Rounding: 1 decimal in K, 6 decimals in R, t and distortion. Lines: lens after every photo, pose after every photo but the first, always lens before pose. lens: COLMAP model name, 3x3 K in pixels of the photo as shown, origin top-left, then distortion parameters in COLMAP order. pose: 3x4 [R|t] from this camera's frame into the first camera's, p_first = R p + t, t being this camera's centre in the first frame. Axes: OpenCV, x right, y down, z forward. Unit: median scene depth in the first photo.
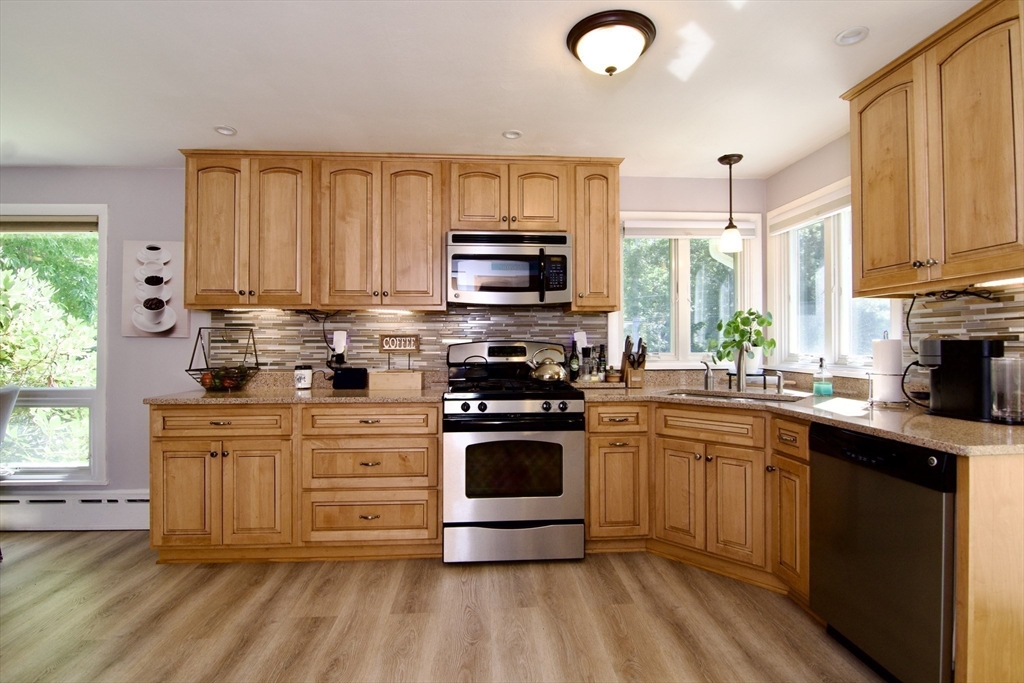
lens RADIAL K [[493.6, 0, 508.5], [0, 493.6, 336.9], [0, 0, 1]] dist [-0.011437, -0.000670]
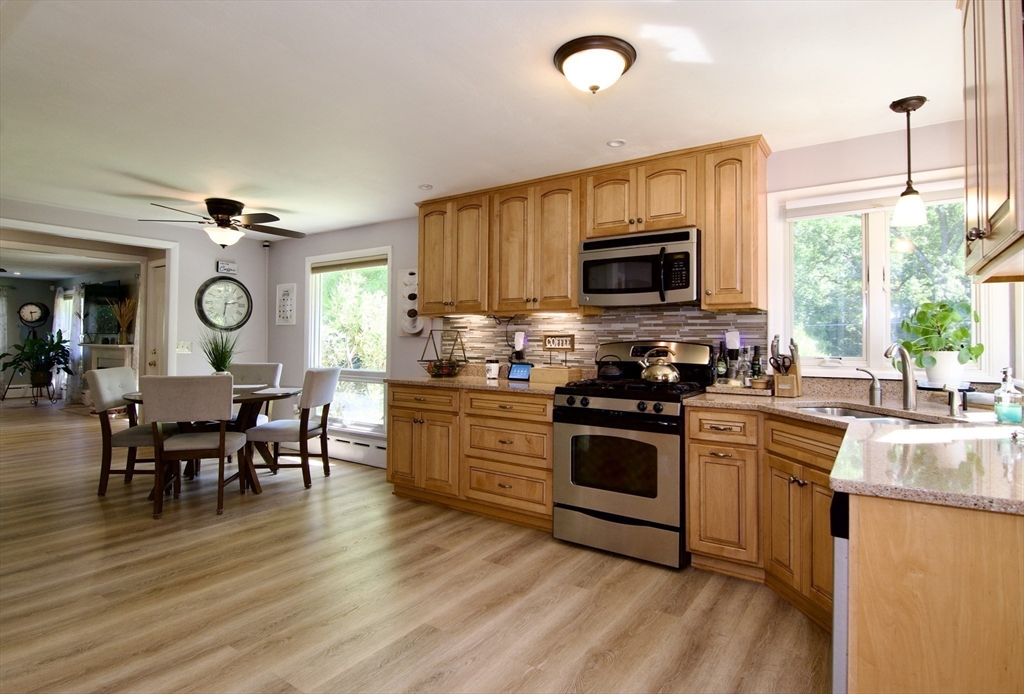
lens RADIAL K [[520.4, 0, 524.9], [0, 520.4, 330.8], [0, 0, 1]] dist [0.000295, -0.013708]
pose [[0.795149, -0.005621, -0.606389, 0.473710], [-0.000054, 0.999956, -0.009341, -0.003251], [0.606415, 0.007460, 0.795114, 0.009091]]
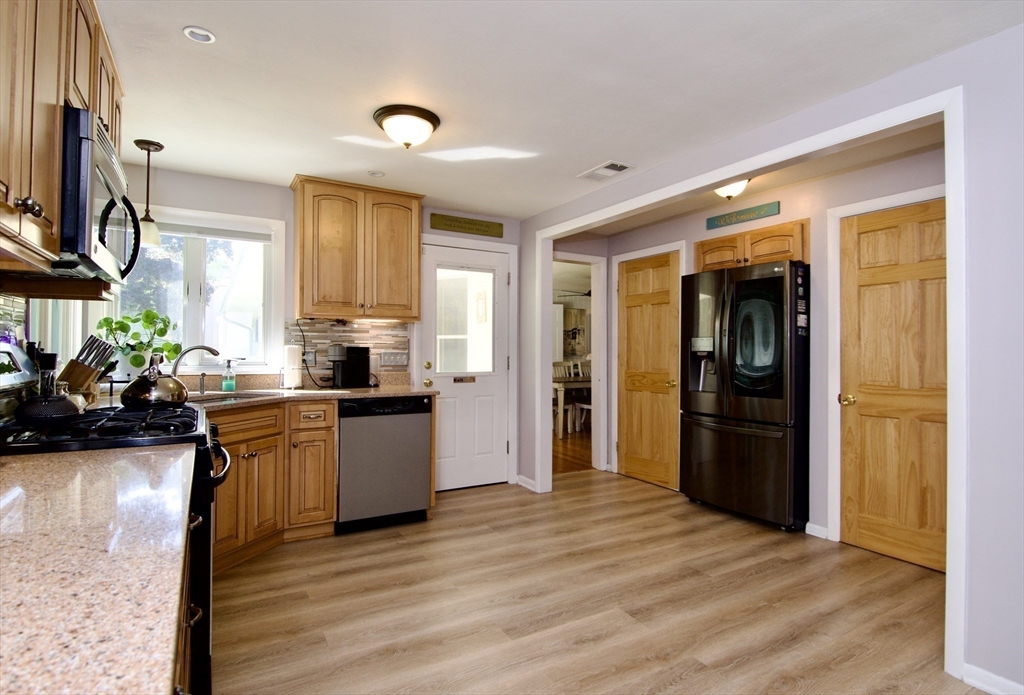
lens RADIAL K [[532.7, 0, 512.0], [0, 532.7, 347.5], [0, 0, 1]] dist [-0.000818, -0.000232]
pose [[-0.441123, 0.000595, 0.897447, -0.744468], [-0.019030, 0.999769, -0.010016, 0.011065], [-0.897245, -0.021497, -0.441009, 0.843153]]
